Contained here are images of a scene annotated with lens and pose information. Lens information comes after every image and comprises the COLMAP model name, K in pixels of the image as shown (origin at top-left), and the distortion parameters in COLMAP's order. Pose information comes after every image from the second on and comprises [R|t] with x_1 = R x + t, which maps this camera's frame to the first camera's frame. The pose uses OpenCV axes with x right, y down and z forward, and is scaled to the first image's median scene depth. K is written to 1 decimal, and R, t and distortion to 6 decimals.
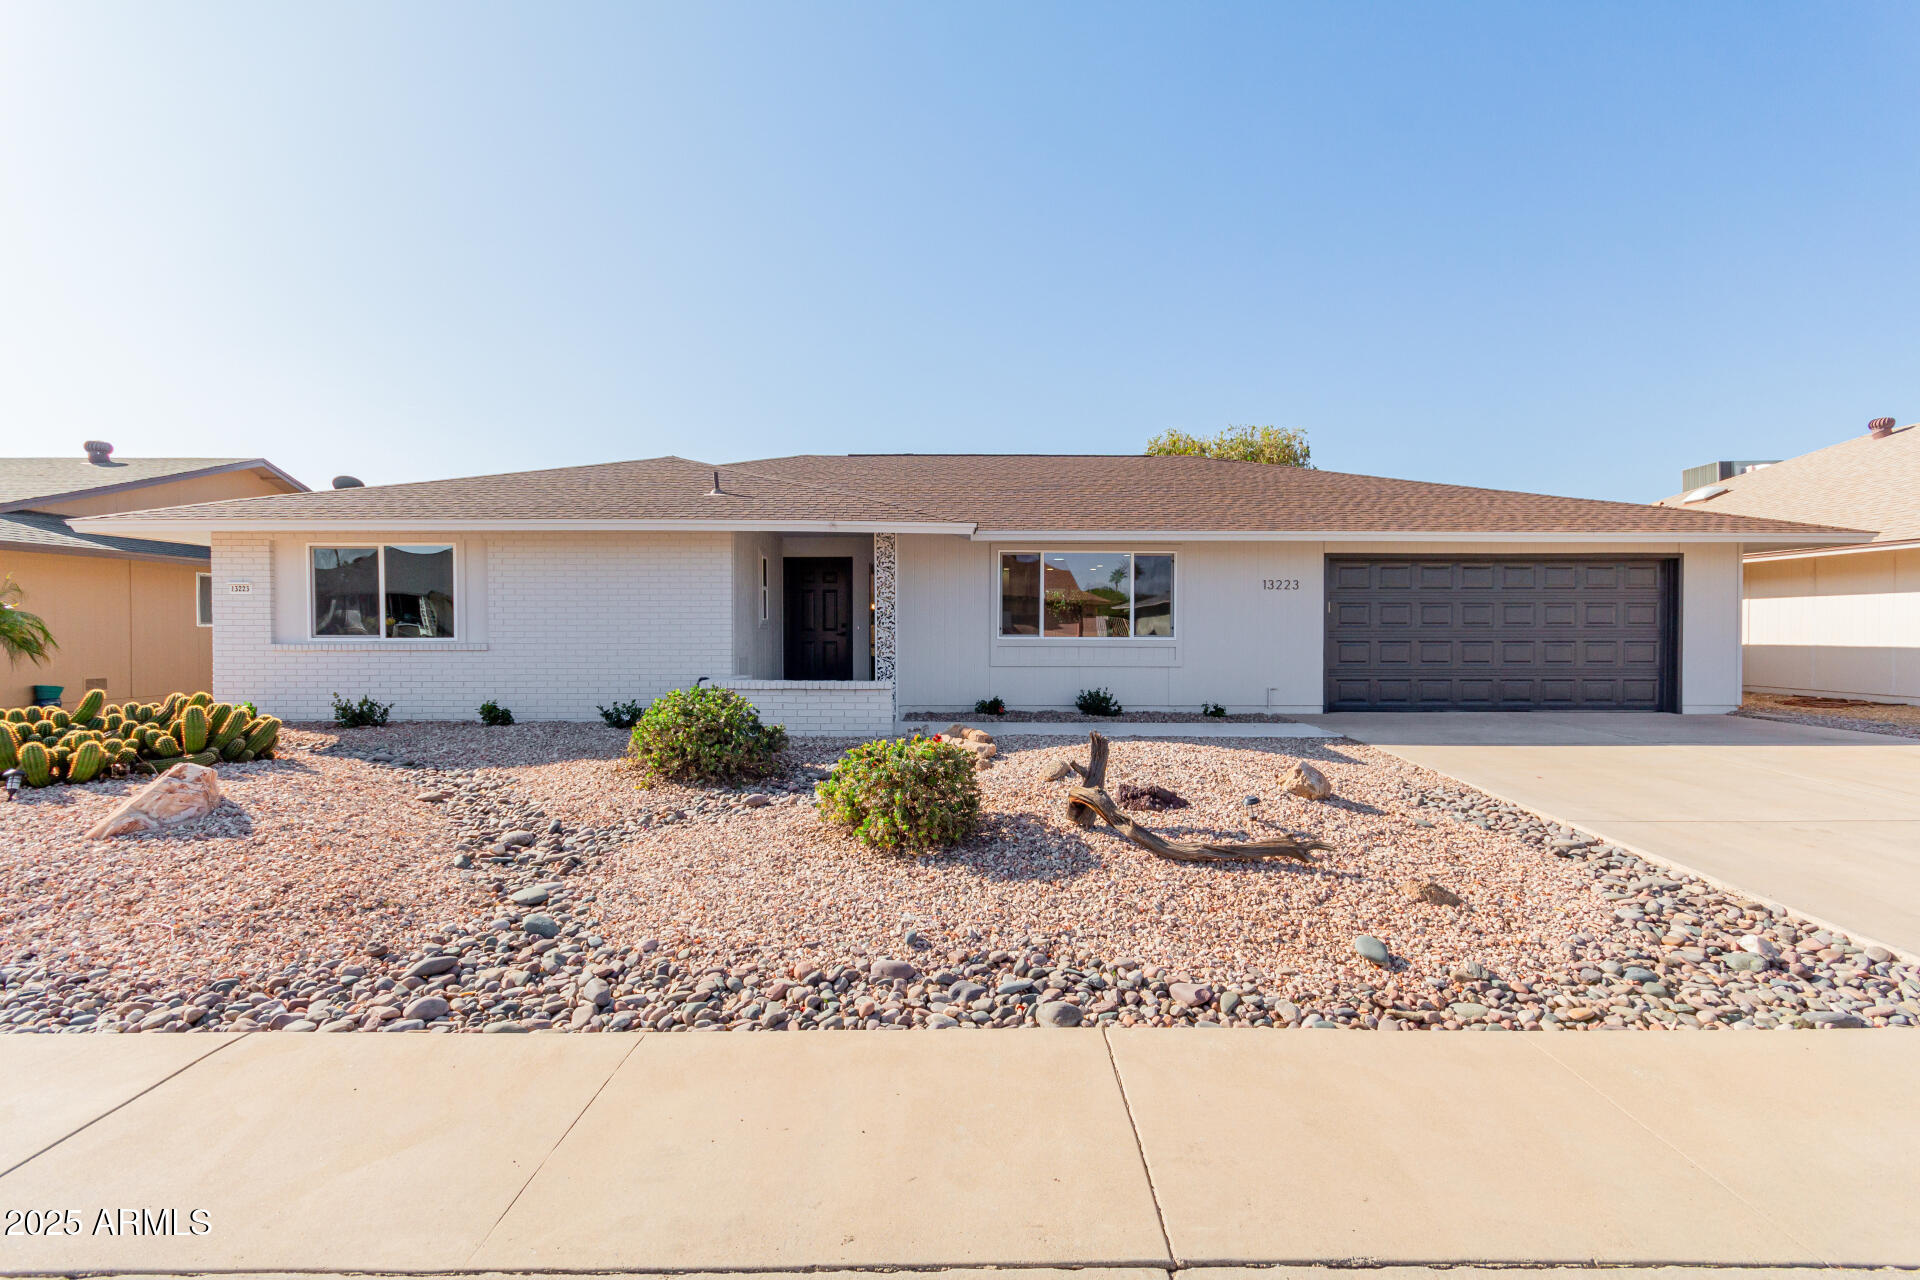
lens RADIAL K [[865.6, 0, 956.4], [0, 865.6, 637.9], [0, 0, 1]] dist [-0.001687, -0.000058]
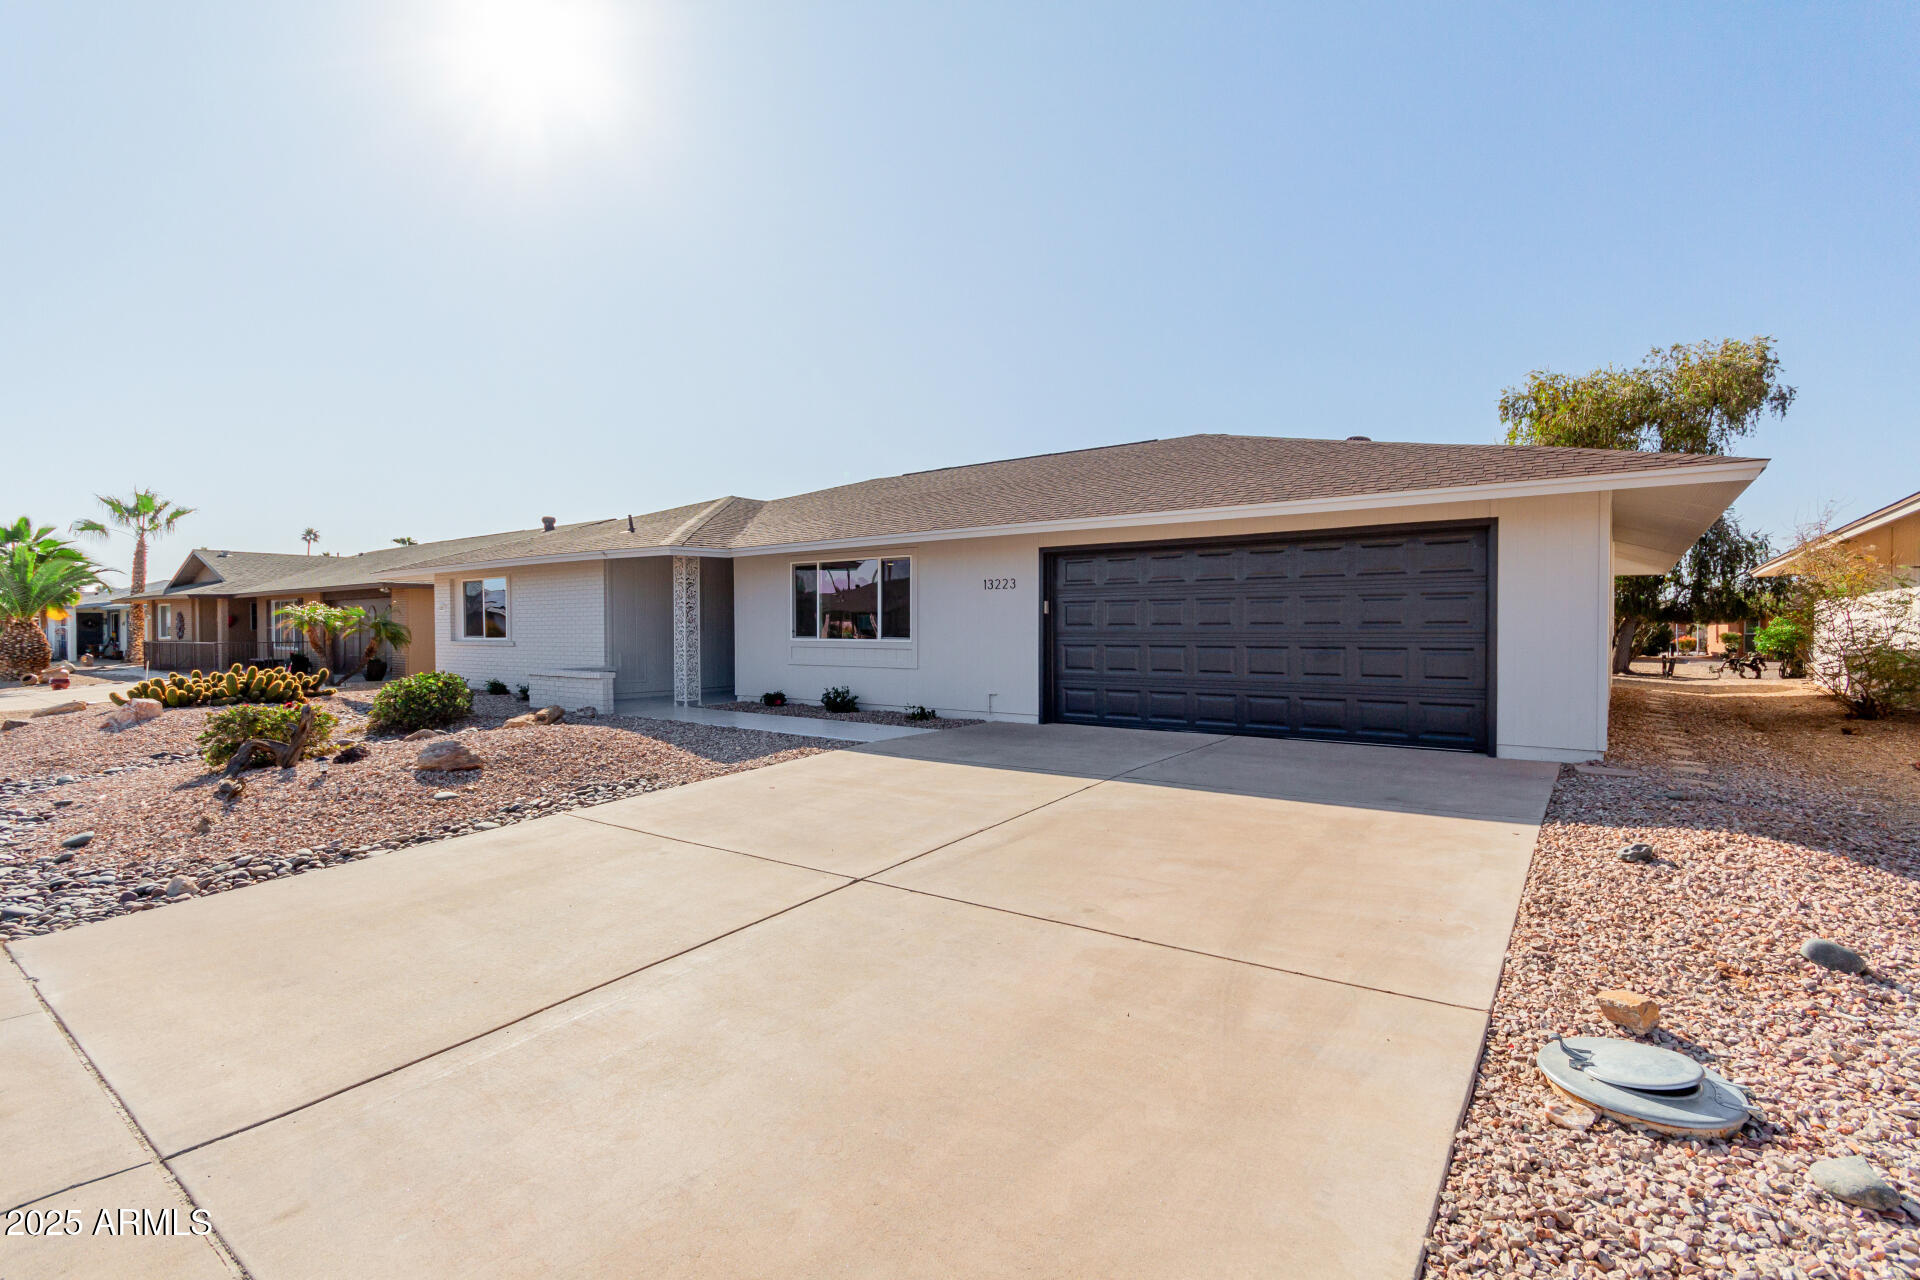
lens RADIAL K [[865.6, 0, 952.0], [0, 865.6, 637.5], [0, 0, 1]] dist [-0.001687, -0.000058]
pose [[0.807121, 0.001965, -0.590383, 0.885593], [-0.004886, 0.999982, -0.003351, 0.000114], [0.590366, 0.005589, 0.807117, 0.210855]]
